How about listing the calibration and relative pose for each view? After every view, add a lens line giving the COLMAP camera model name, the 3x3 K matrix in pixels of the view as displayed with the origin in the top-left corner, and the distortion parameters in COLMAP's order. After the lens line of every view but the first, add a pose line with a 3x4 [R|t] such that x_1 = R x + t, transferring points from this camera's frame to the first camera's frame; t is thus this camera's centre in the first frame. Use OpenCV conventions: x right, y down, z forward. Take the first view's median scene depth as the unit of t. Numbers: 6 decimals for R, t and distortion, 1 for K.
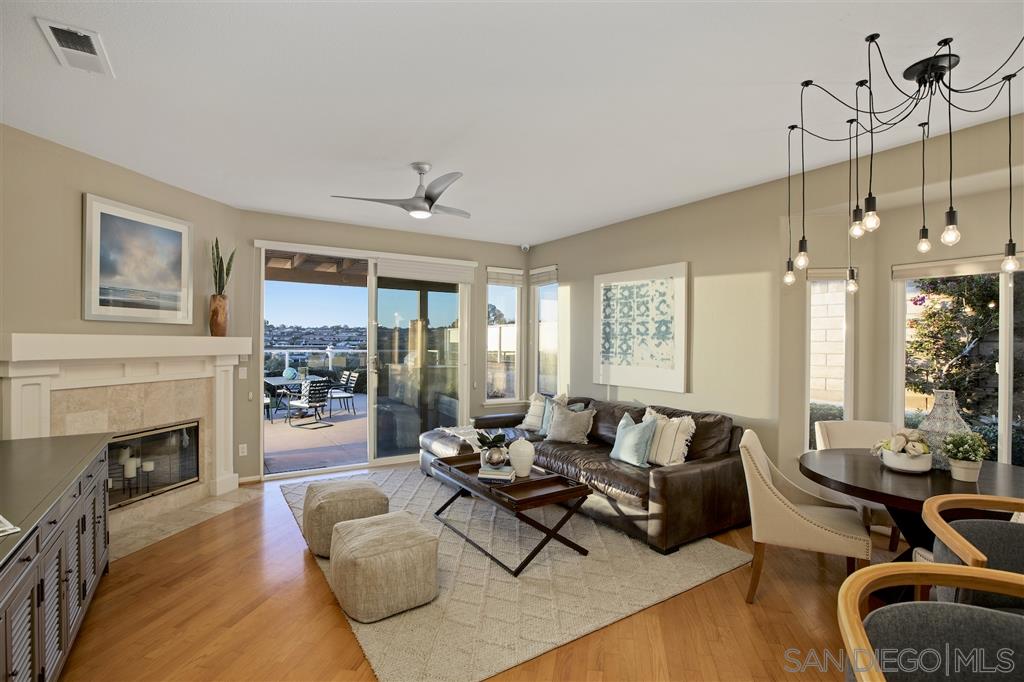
lens RADIAL K [[468.5, 0, 512.0], [0, 468.5, 341.0], [0, 0, 1]] dist [-0.042179, 0.012245]
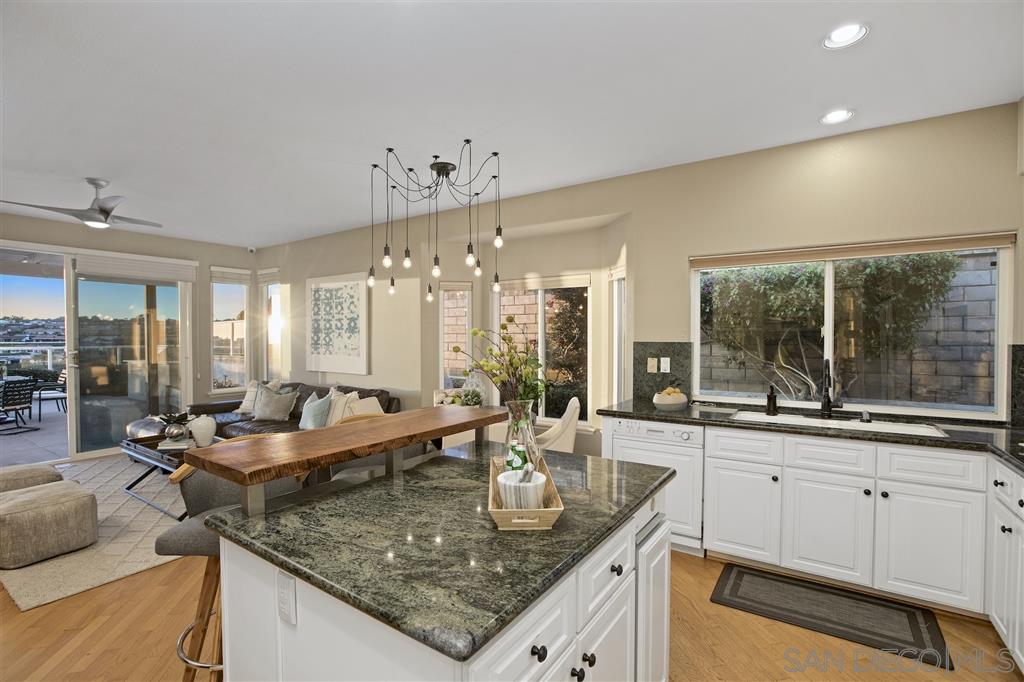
lens RADIAL K [[468.5, 0, 512.0], [0, 468.5, 341.0], [0, 0, 1]] dist [-0.042179, 0.012245]
pose [[0.925141, -0.012883, 0.379406, 0.225942], [0.006588, 0.999818, 0.017887, -0.001205], [-0.379568, -0.014048, 0.925057, -0.294921]]
